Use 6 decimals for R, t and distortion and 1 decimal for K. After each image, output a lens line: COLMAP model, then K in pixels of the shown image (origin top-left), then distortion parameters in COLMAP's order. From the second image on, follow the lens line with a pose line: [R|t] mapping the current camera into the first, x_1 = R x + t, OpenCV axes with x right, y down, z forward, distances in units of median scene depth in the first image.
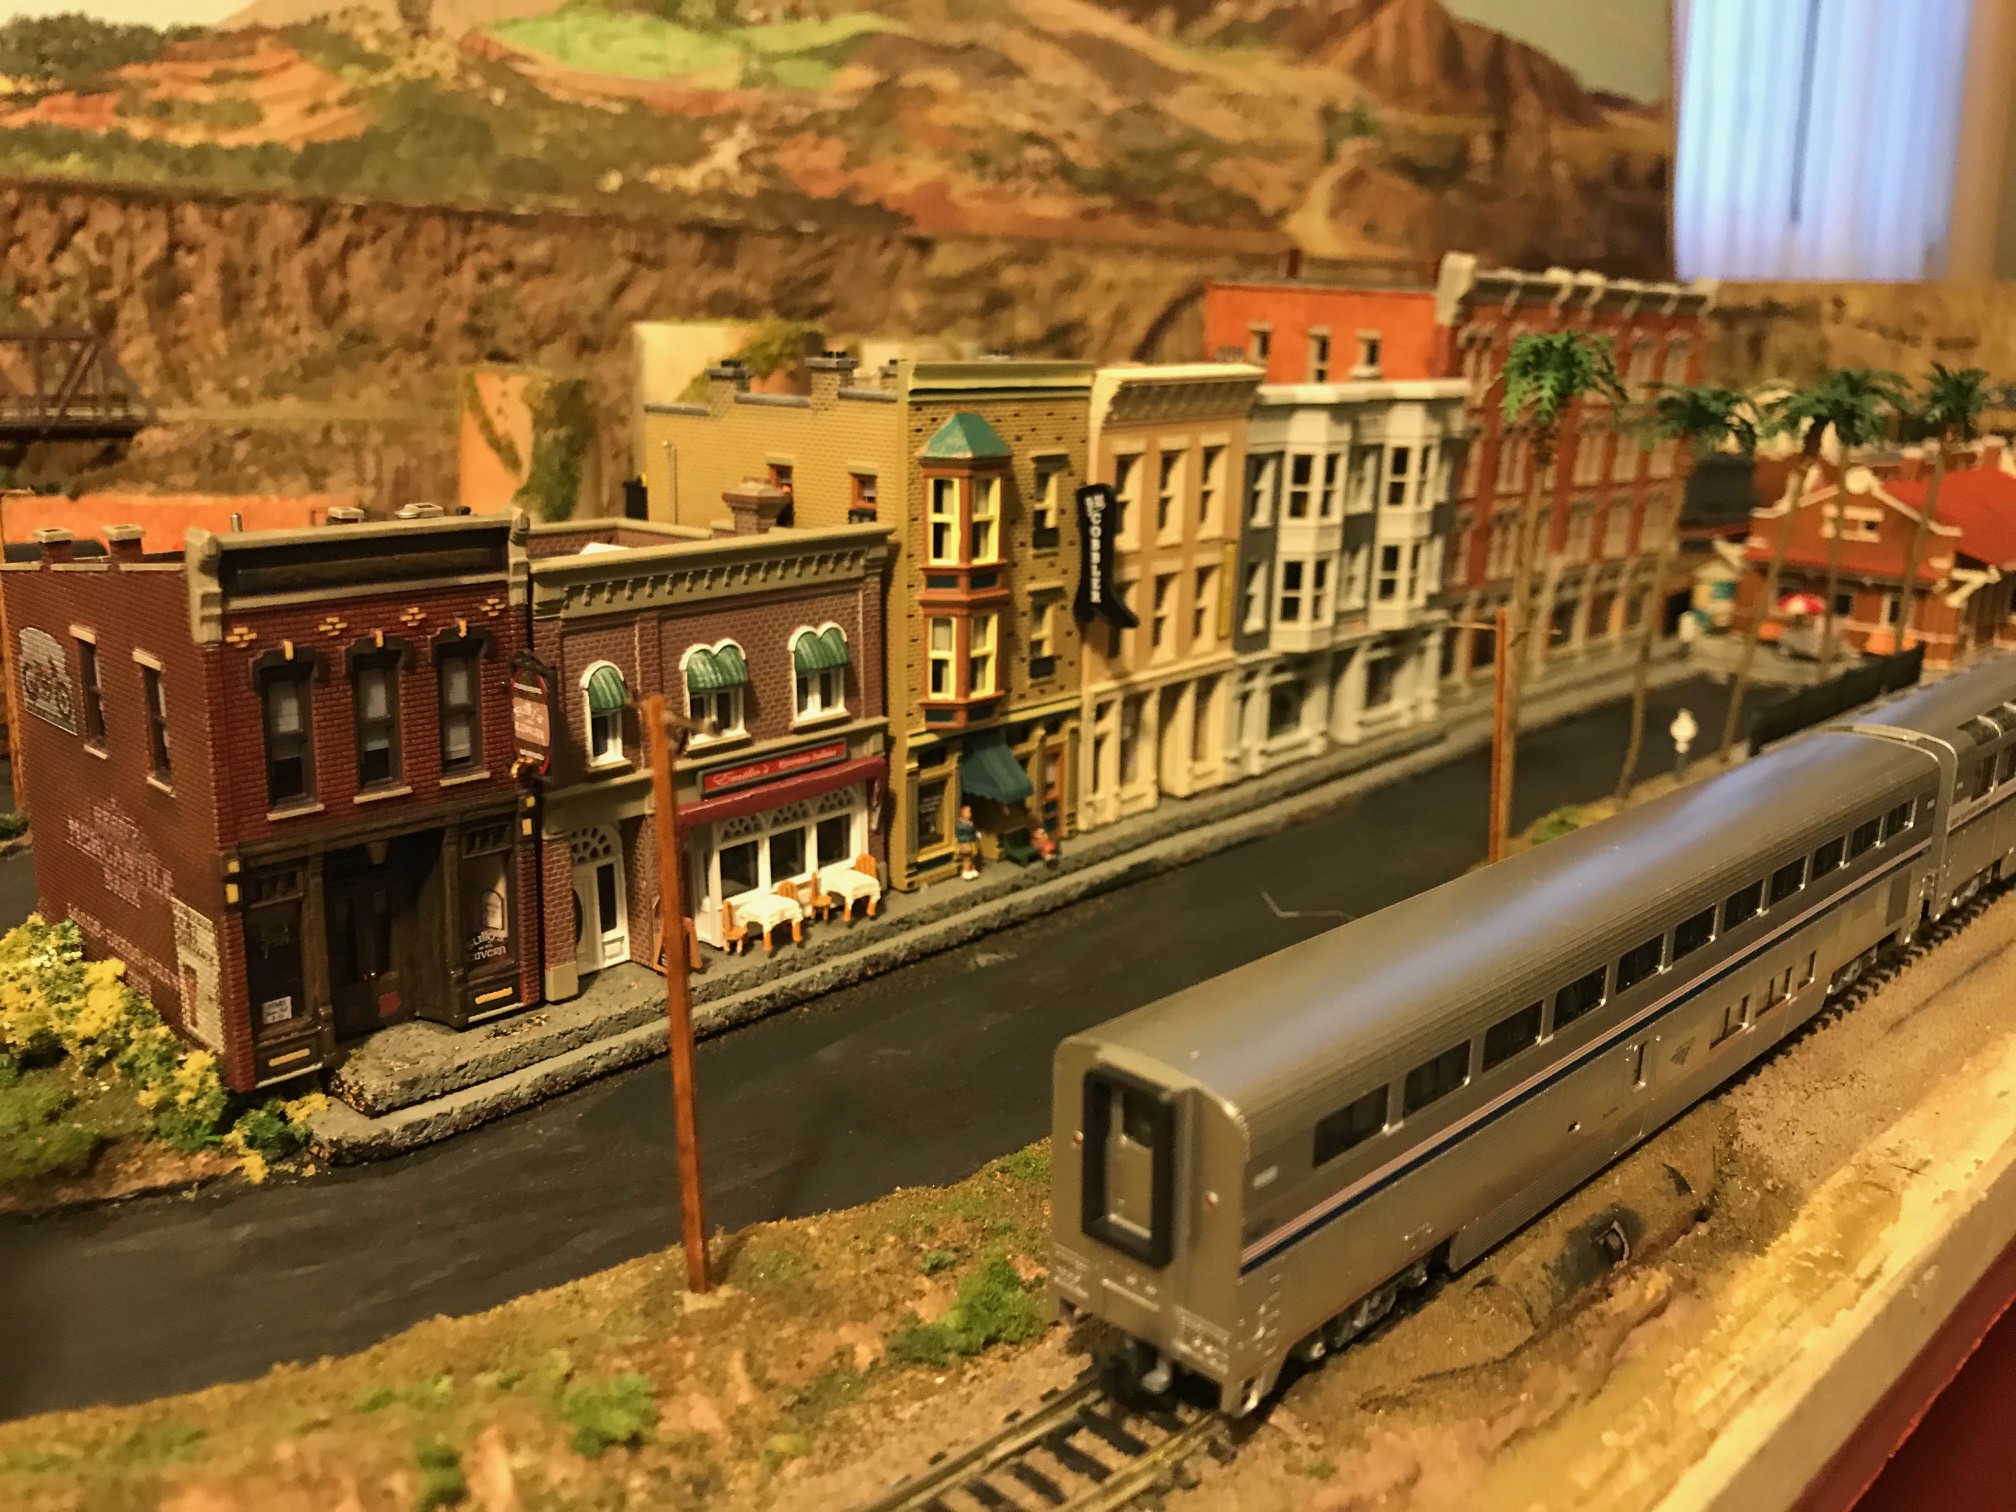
lens RADIAL K [[1662.3, 0, 945.6], [0, 1662.3, 753.3], [0, 0, 1]] dist [-0.017079, -0.000371]
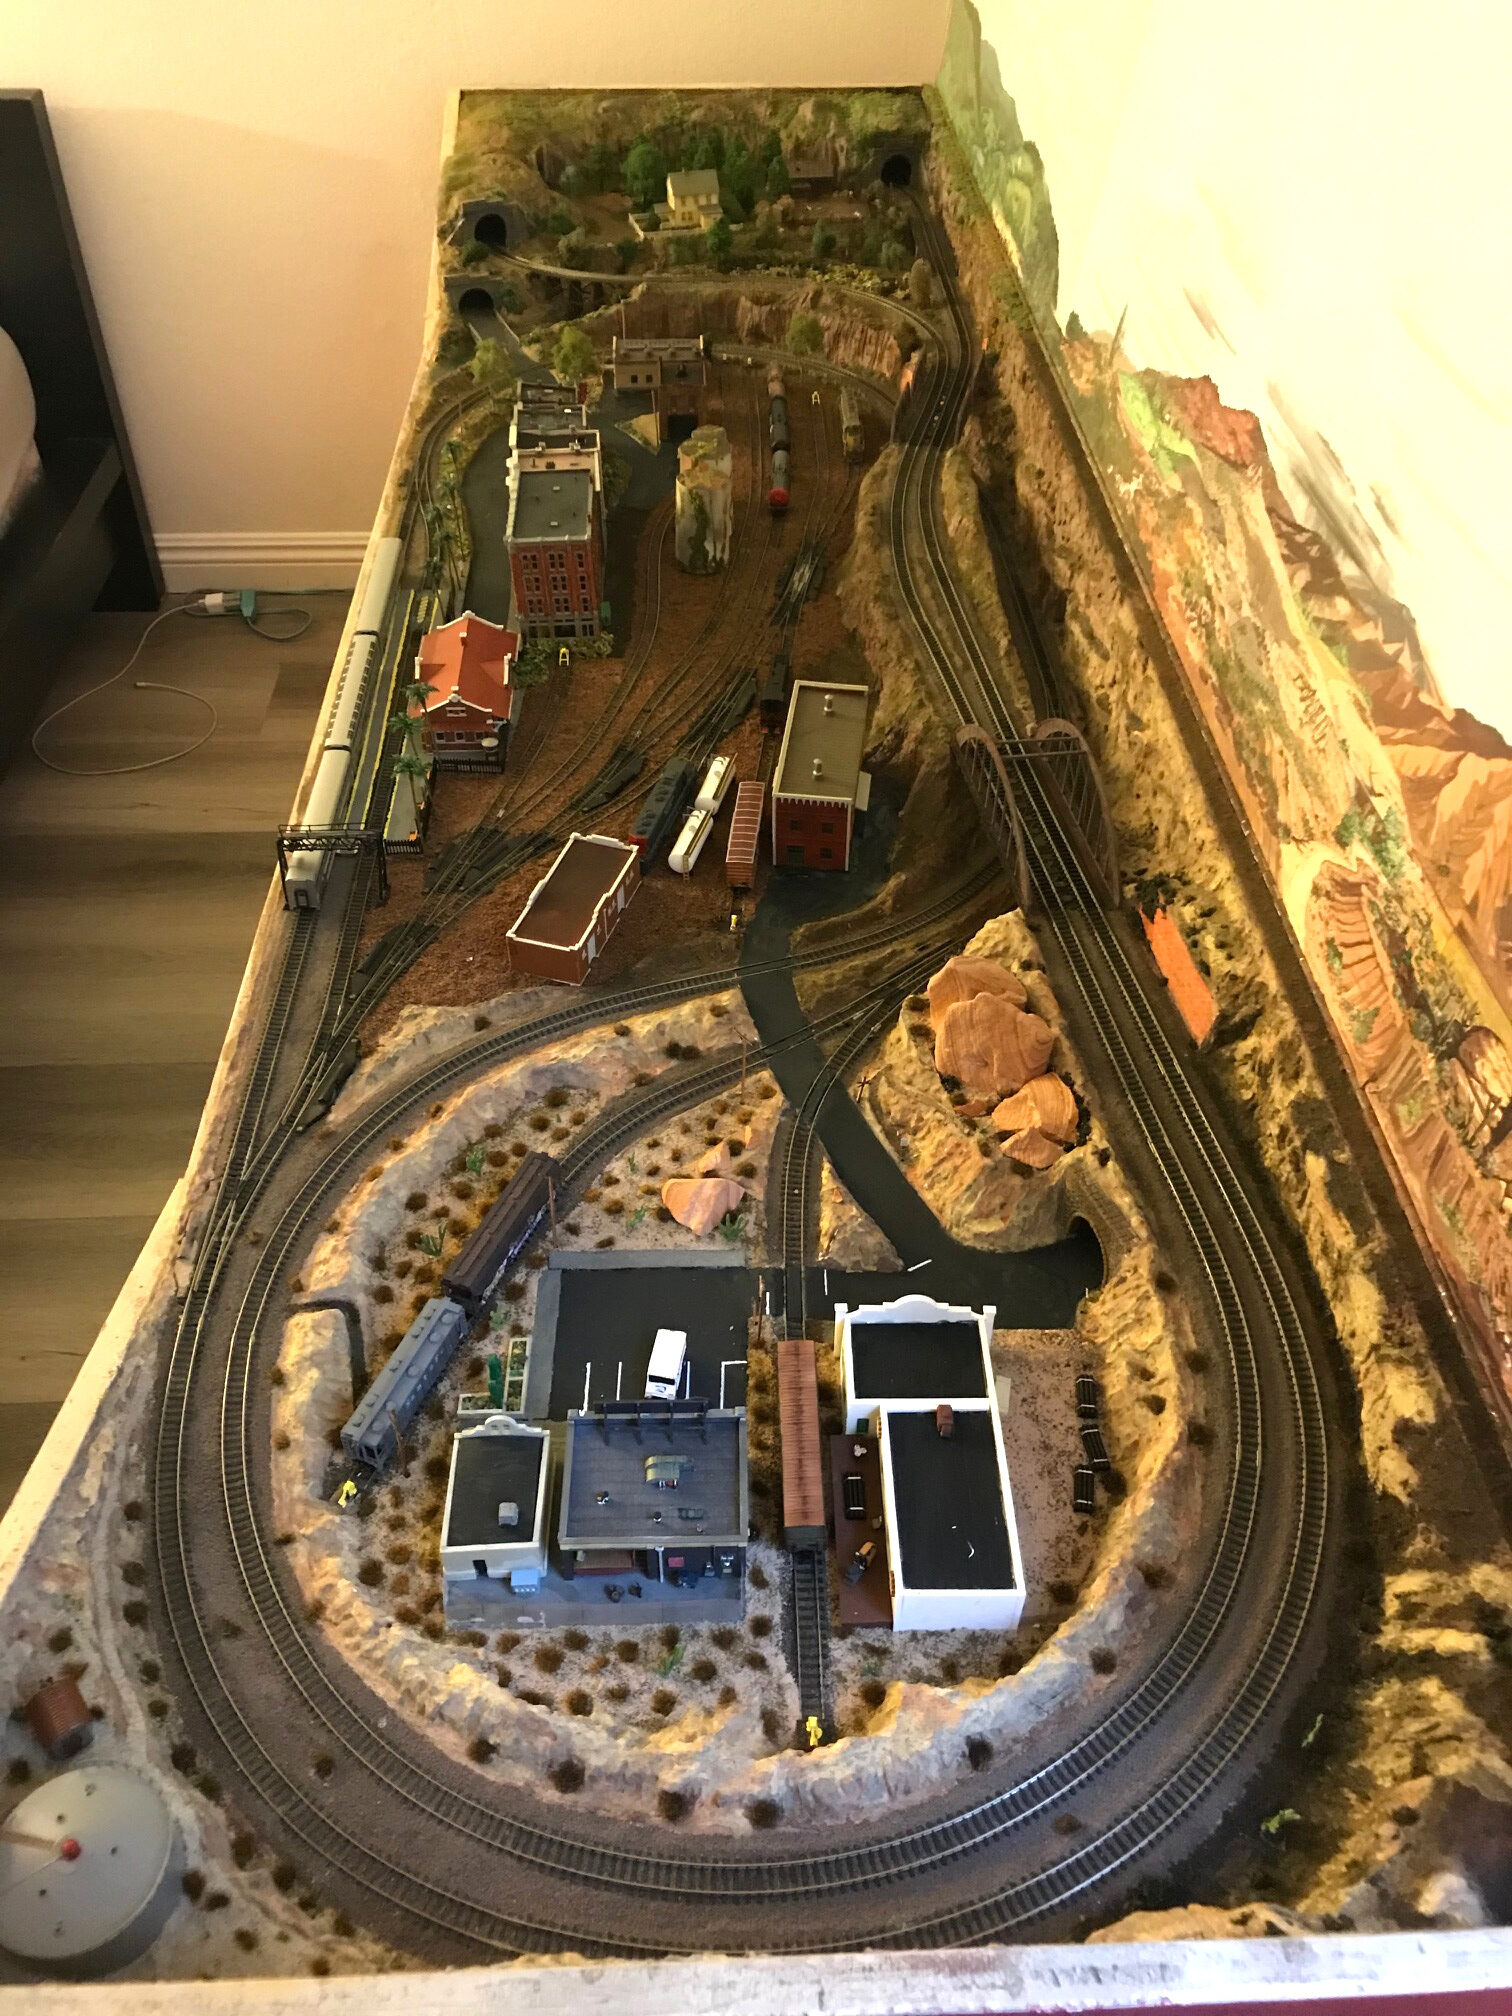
lens RADIAL K [[1631.7, 0, 767.2], [0, 1631.7, 1047.6], [0, 0, 1]] dist [0.001954, -0.007973]
pose [[-0.658956, 0.514349, -0.548837, 1.440483], [-0.190924, 0.591389, 0.783459, -1.382862], [0.727547, 0.621051, -0.291498, 1.739821]]
